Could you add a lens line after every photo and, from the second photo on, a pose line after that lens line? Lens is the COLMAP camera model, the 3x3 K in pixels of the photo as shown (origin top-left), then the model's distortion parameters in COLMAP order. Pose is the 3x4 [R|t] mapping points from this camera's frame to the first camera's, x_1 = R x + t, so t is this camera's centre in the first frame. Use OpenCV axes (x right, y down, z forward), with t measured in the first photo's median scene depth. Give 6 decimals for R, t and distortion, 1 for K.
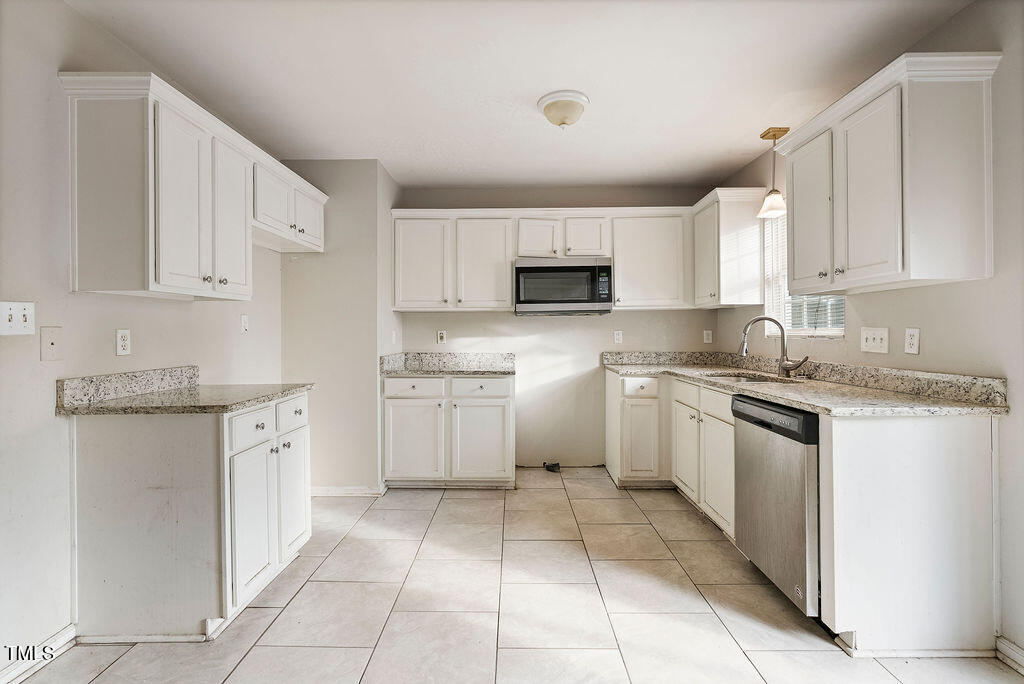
lens RADIAL K [[466.5, 0, 510.4], [0, 466.5, 331.7], [0, 0, 1]] dist [-0.012667, 0.005641]
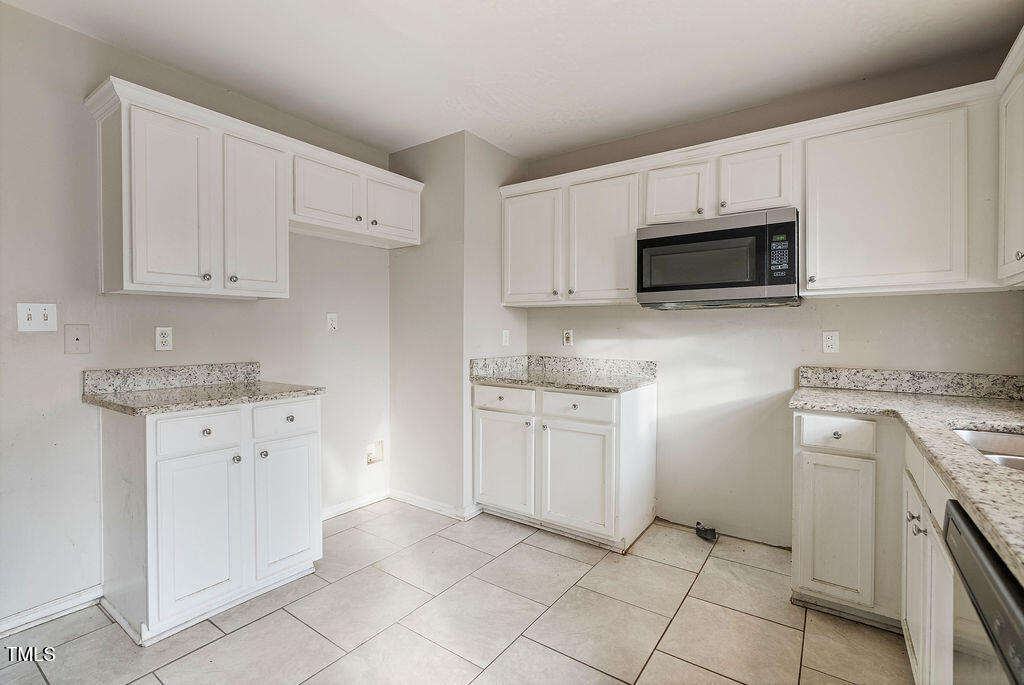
lens RADIAL K [[466.5, 0, 511.5], [0, 466.5, 337.2], [0, 0, 1]] dist [-0.012667, 0.005641]
pose [[0.822903, 0.013995, -0.568009, 0.290574], [-0.006308, 0.999860, 0.015496, -0.002054], [0.568146, -0.009169, 0.822877, 0.351663]]
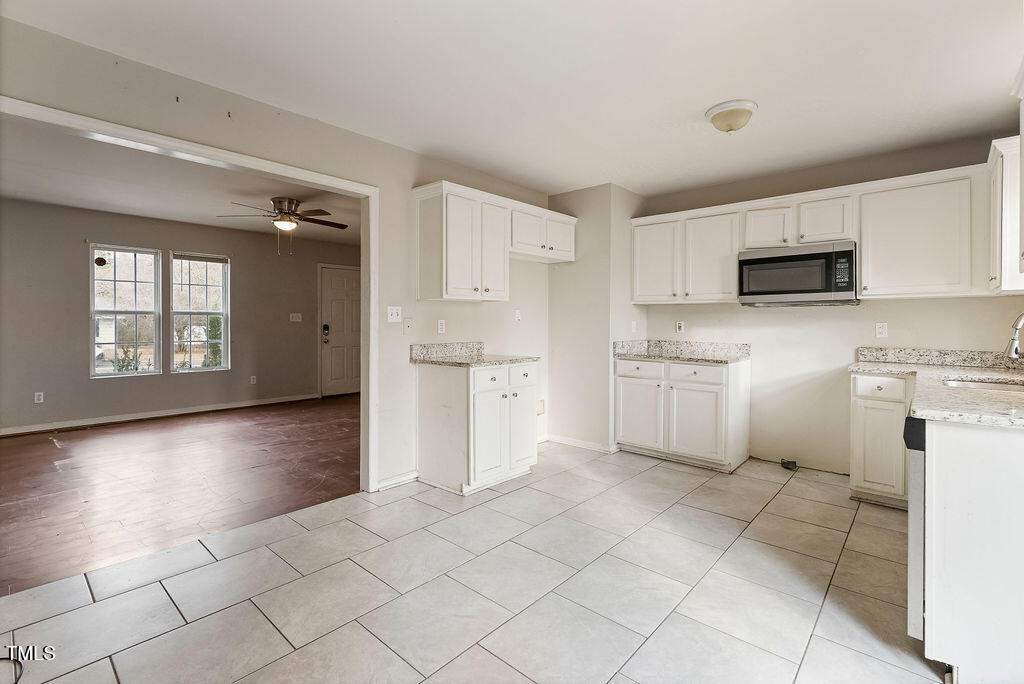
lens RADIAL K [[466.5, 0, 512.7], [0, 466.5, 325.1], [0, 0, 1]] dist [-0.012667, 0.005641]
pose [[0.750811, 0.012854, -0.660392, 0.356572], [-0.007474, 0.999912, 0.010965, -0.003183], [0.660475, -0.003297, 0.750841, -0.112408]]
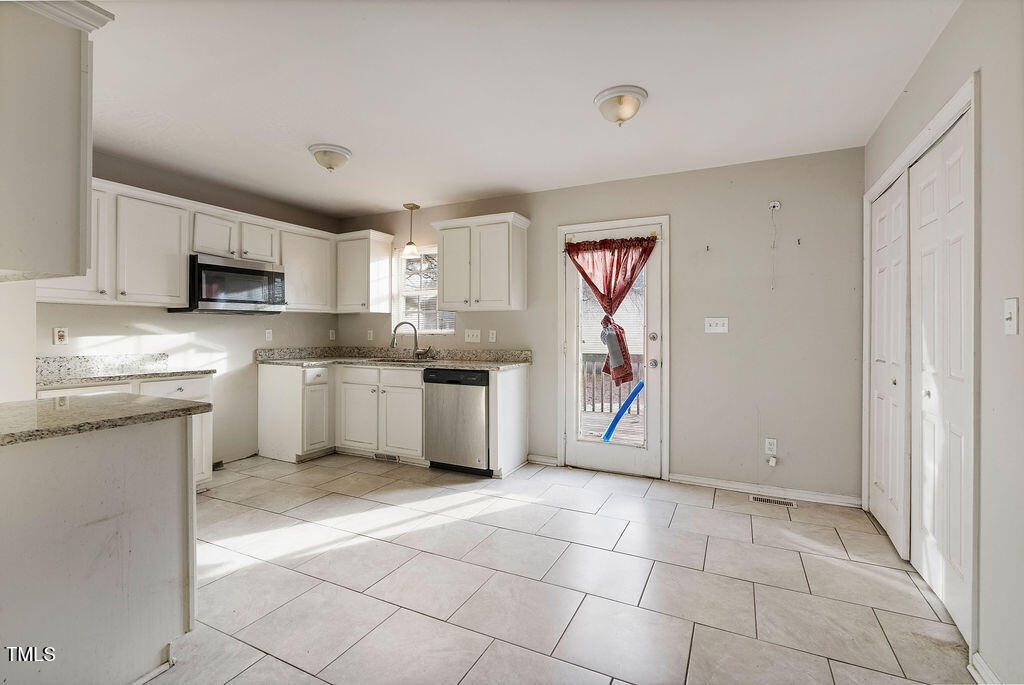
lens RADIAL K [[466.5, 0, 511.9], [0, 466.5, 330.8], [0, 0, 1]] dist [-0.012667, 0.005641]
pose [[0.432204, 0.005834, 0.901757, -0.648503], [-0.005799, 0.999976, -0.003690, 0.001580], [-0.901757, -0.003634, 0.432228, -0.000817]]
